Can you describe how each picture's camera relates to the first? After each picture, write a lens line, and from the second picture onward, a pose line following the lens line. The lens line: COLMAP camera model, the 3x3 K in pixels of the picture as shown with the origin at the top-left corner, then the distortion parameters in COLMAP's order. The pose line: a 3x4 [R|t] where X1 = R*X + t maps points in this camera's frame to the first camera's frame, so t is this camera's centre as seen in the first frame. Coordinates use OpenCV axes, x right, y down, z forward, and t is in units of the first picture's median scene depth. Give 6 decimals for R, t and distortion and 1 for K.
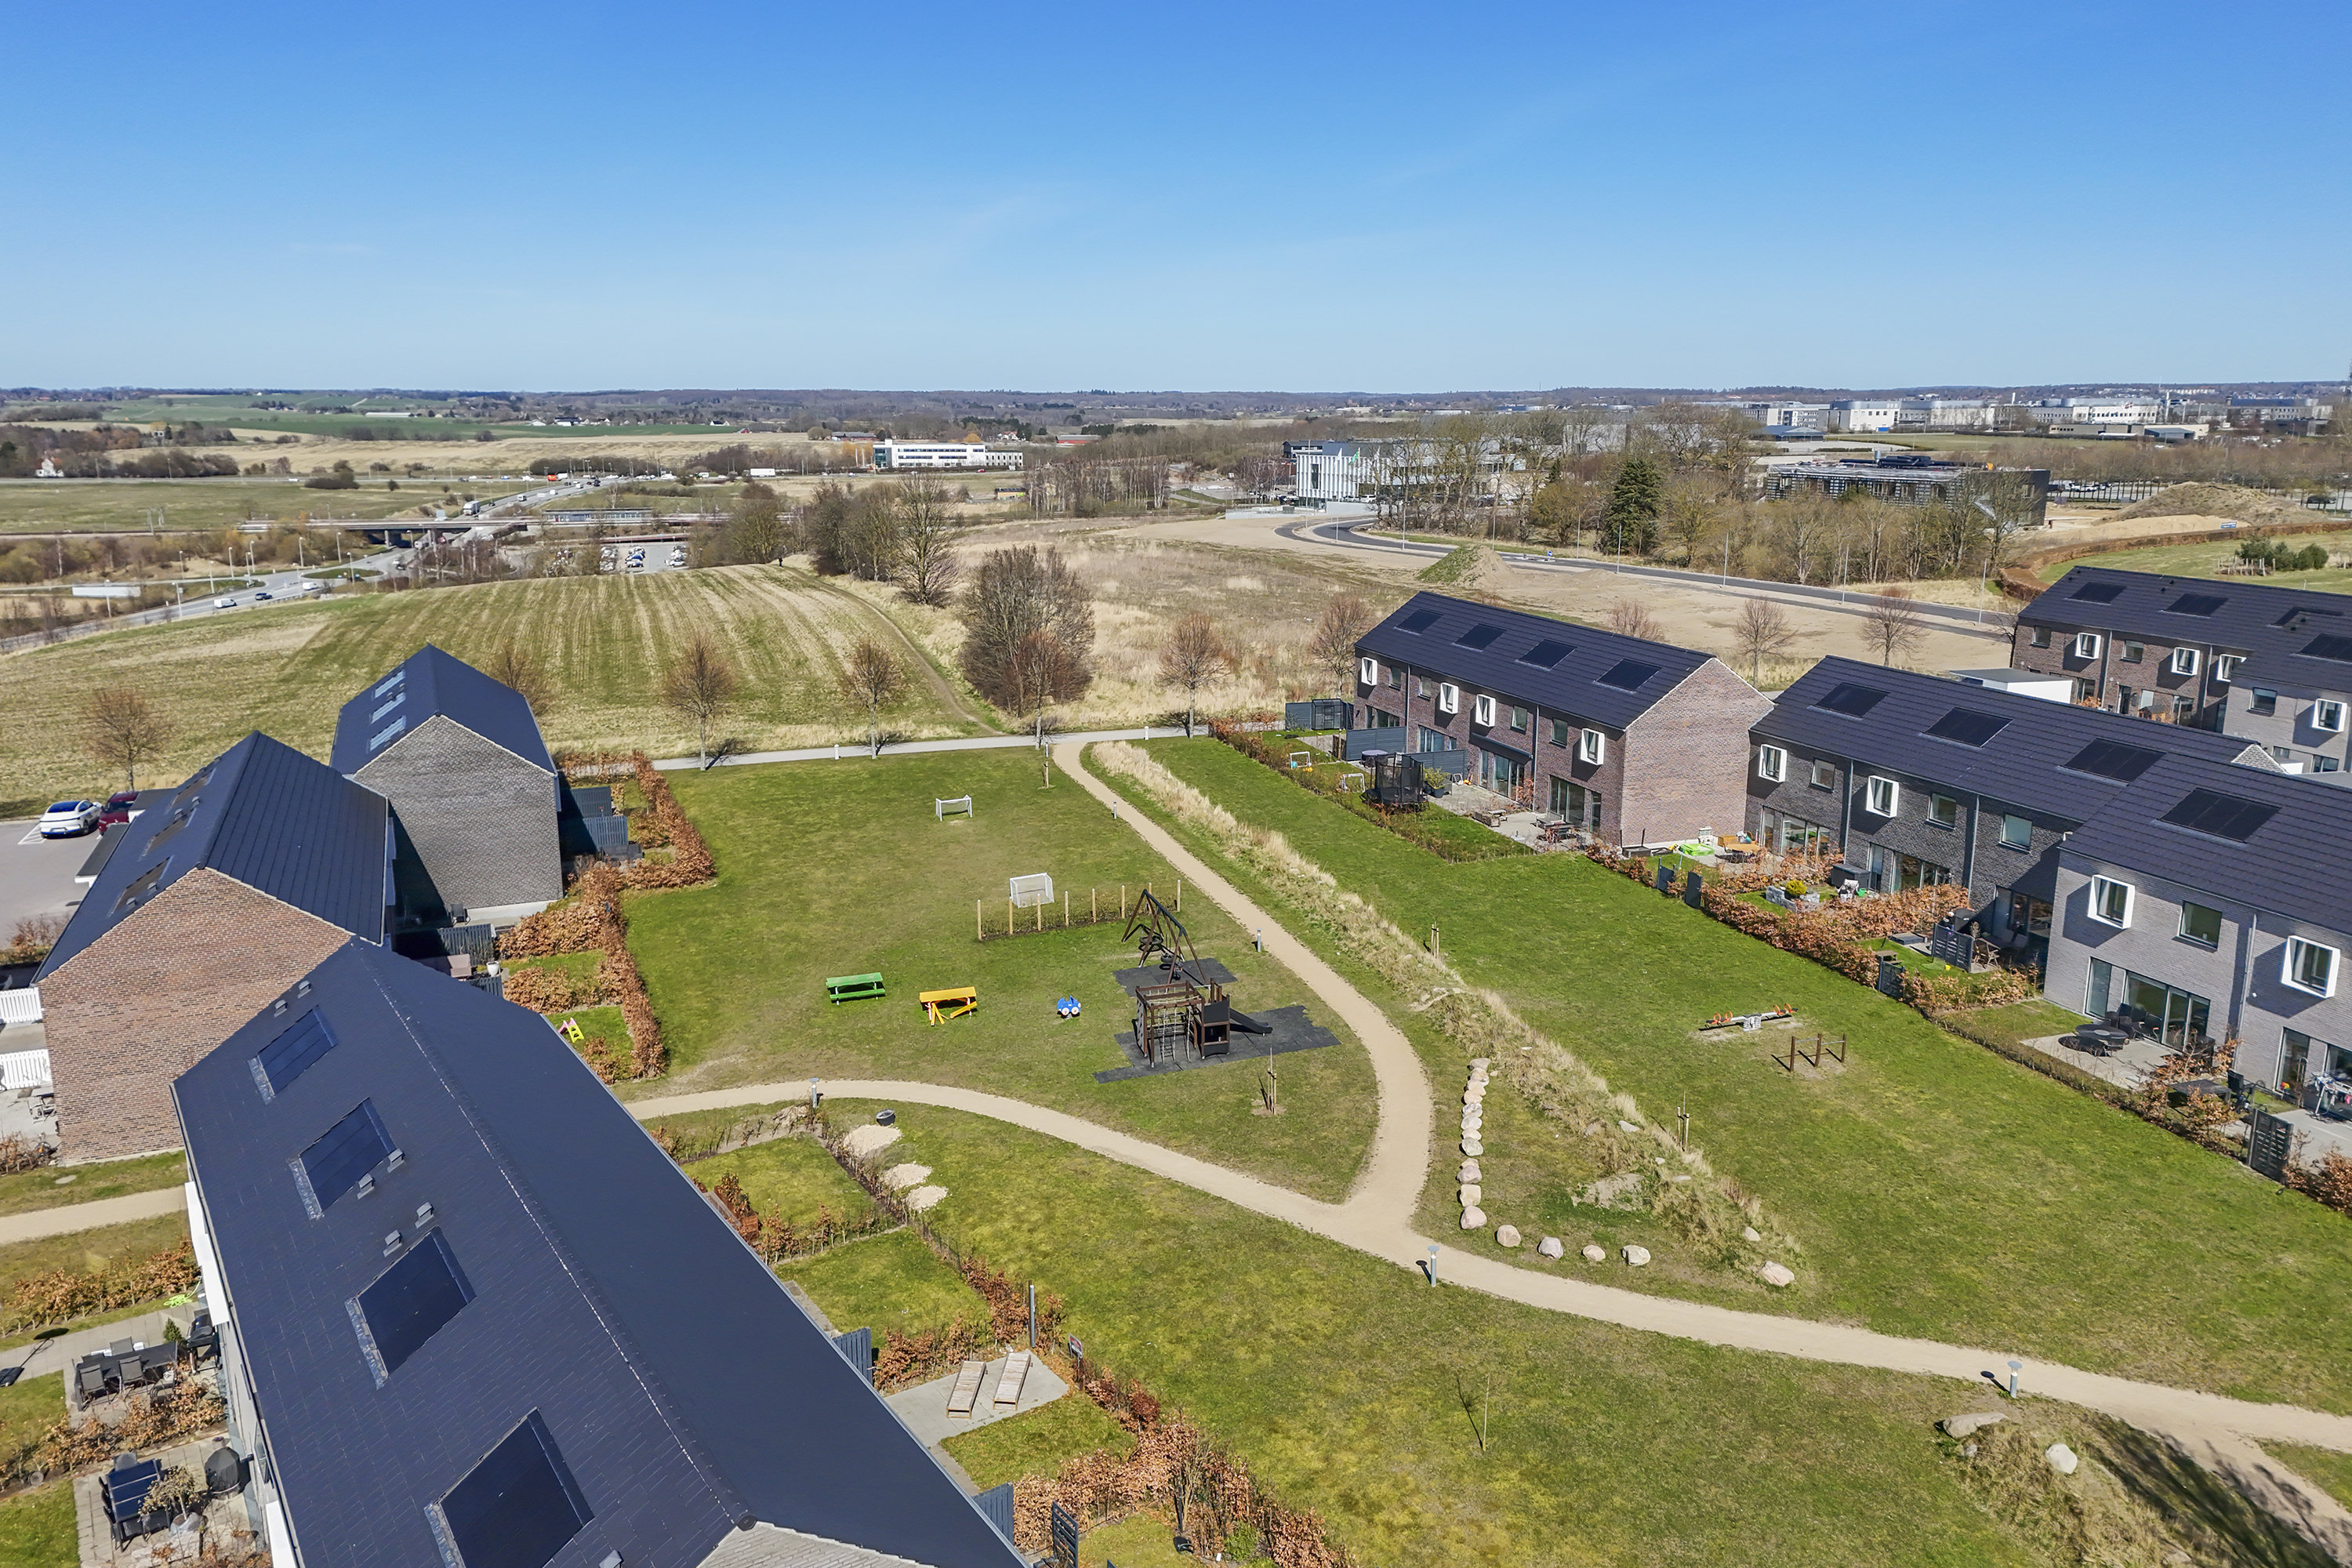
lens RADIAL K [[1755.4, 0, 1174.9], [0, 1755.4, 780.6], [0, 0, 1]] dist [0.081657, -0.071364]
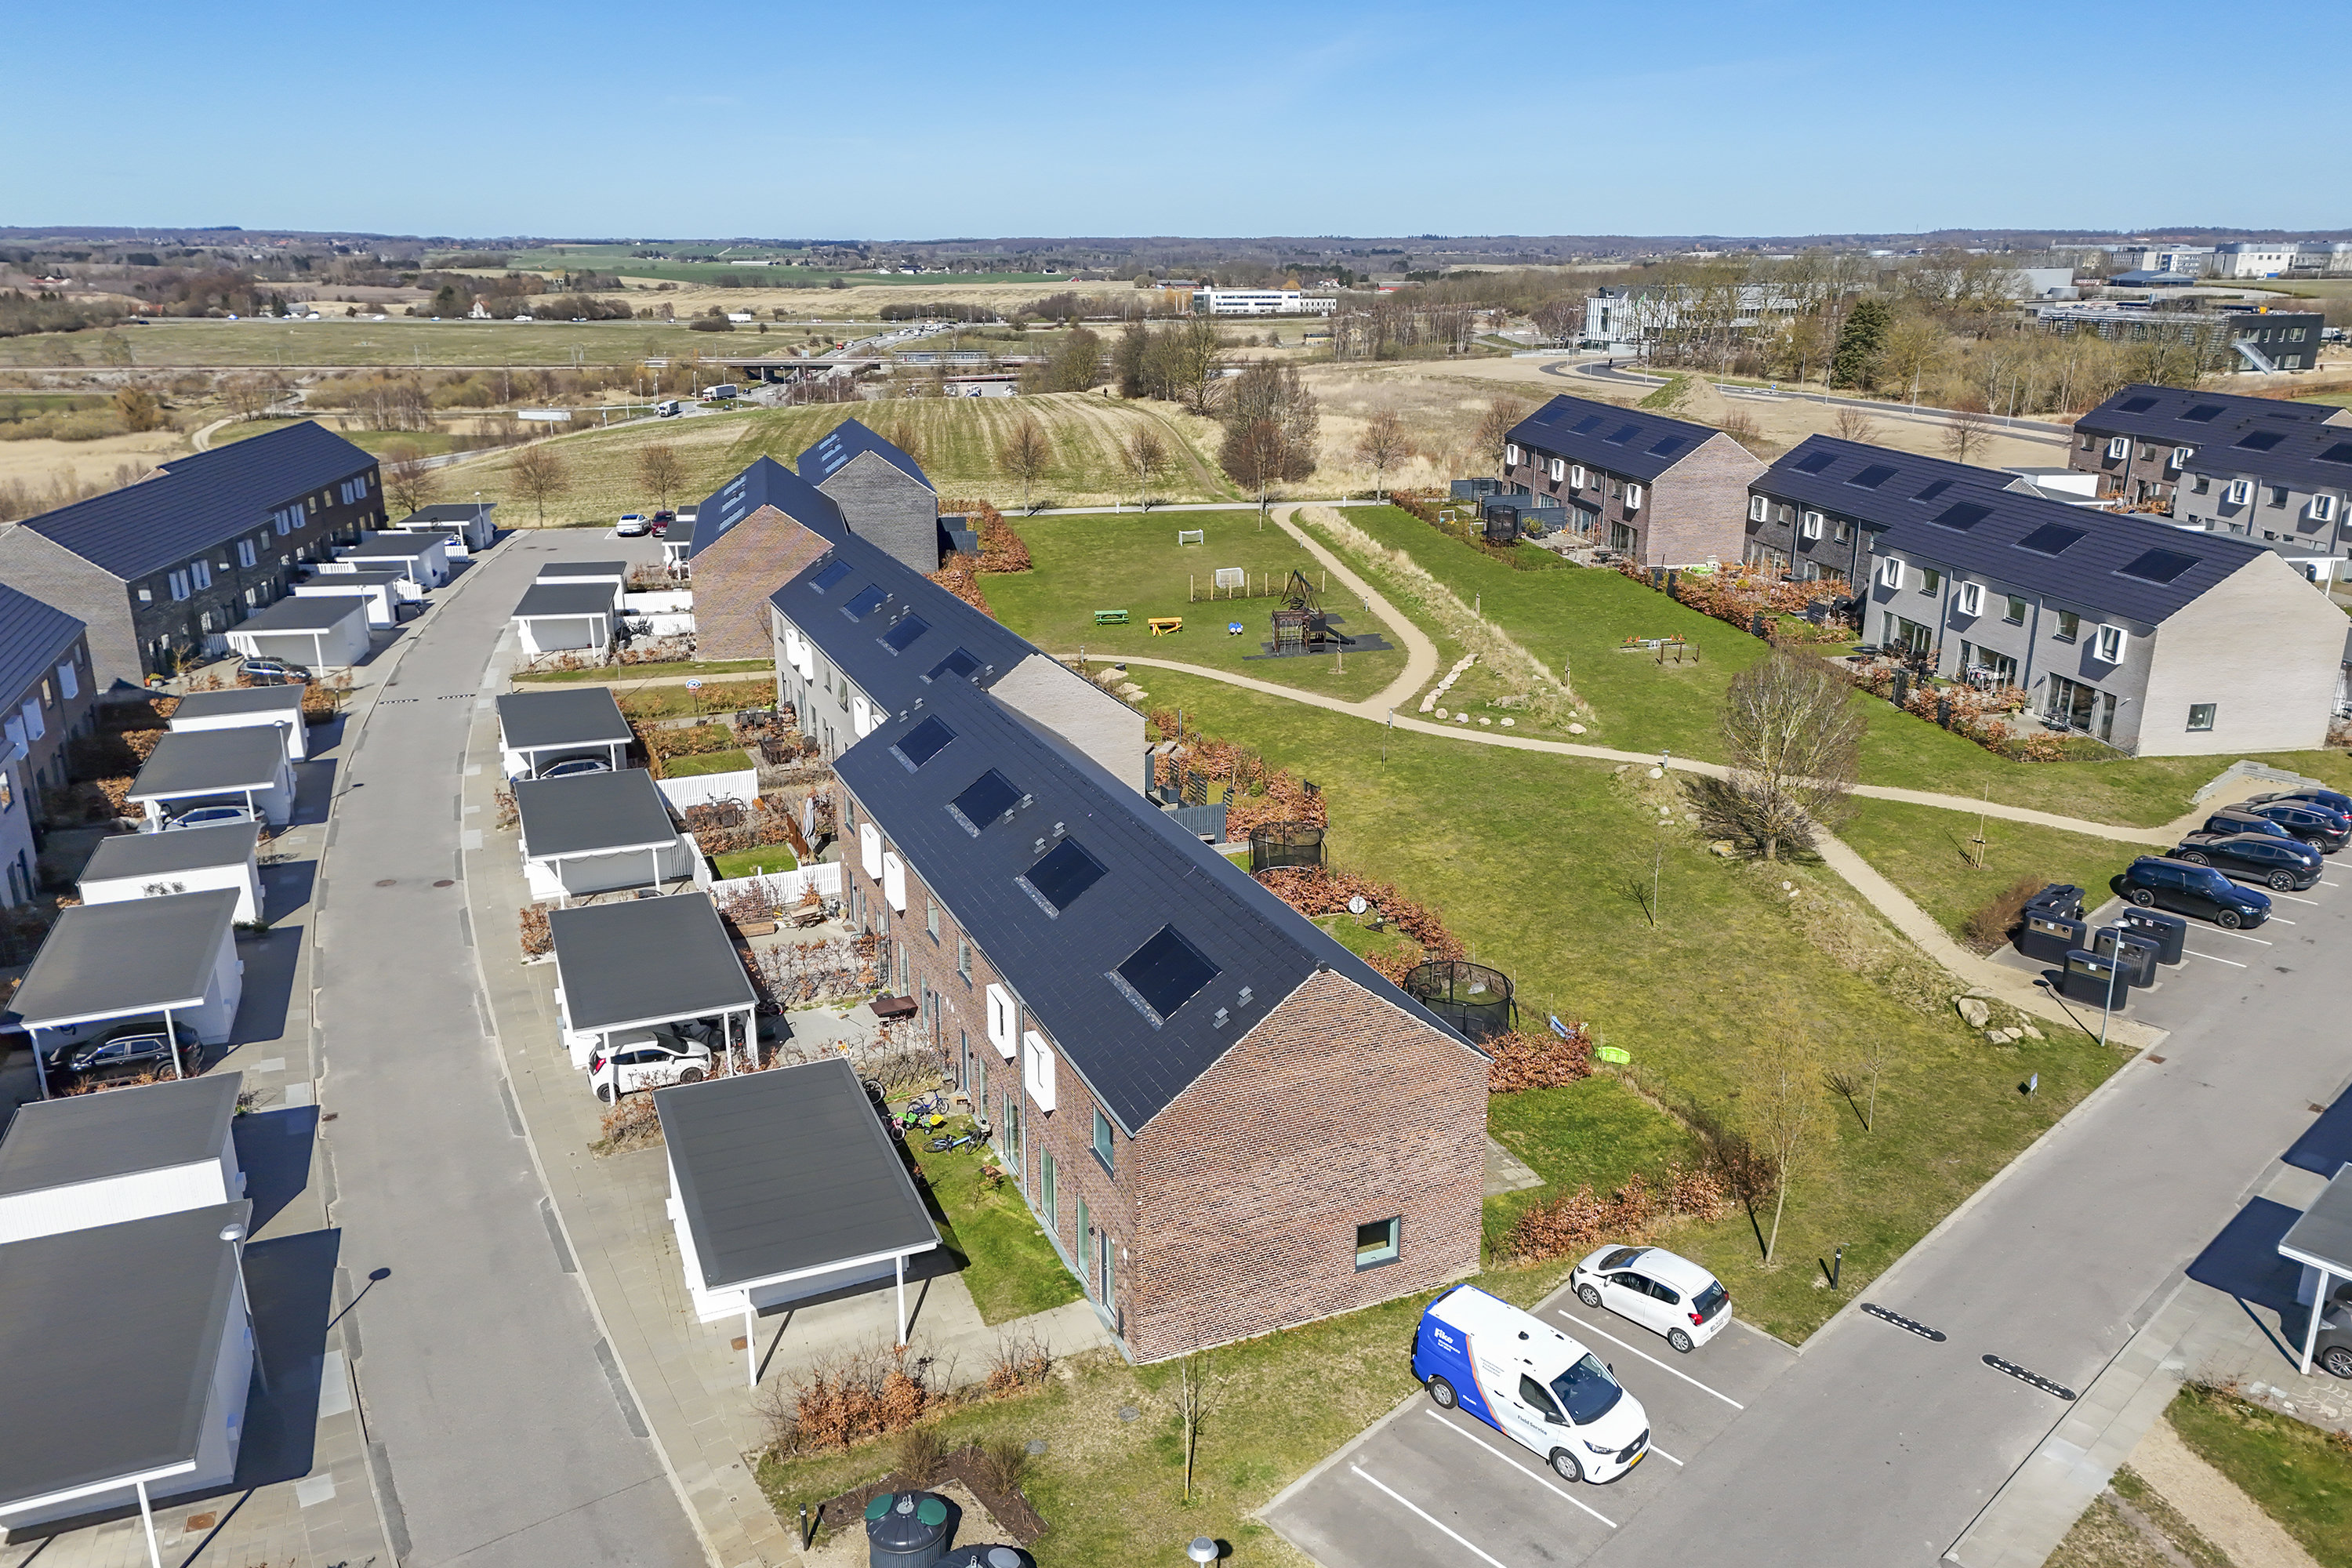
lens RADIAL K [[1755.4, 0, 1156.7], [0, 1755.4, 768.5], [0, 0, 1]] dist [0.081657, -0.071364]
pose [[0.981954, 0.053646, -0.181353, 0.072199], [-0.040014, 0.996149, 0.078013, 0.057001], [0.184839, -0.069349, 0.980319, -0.265110]]
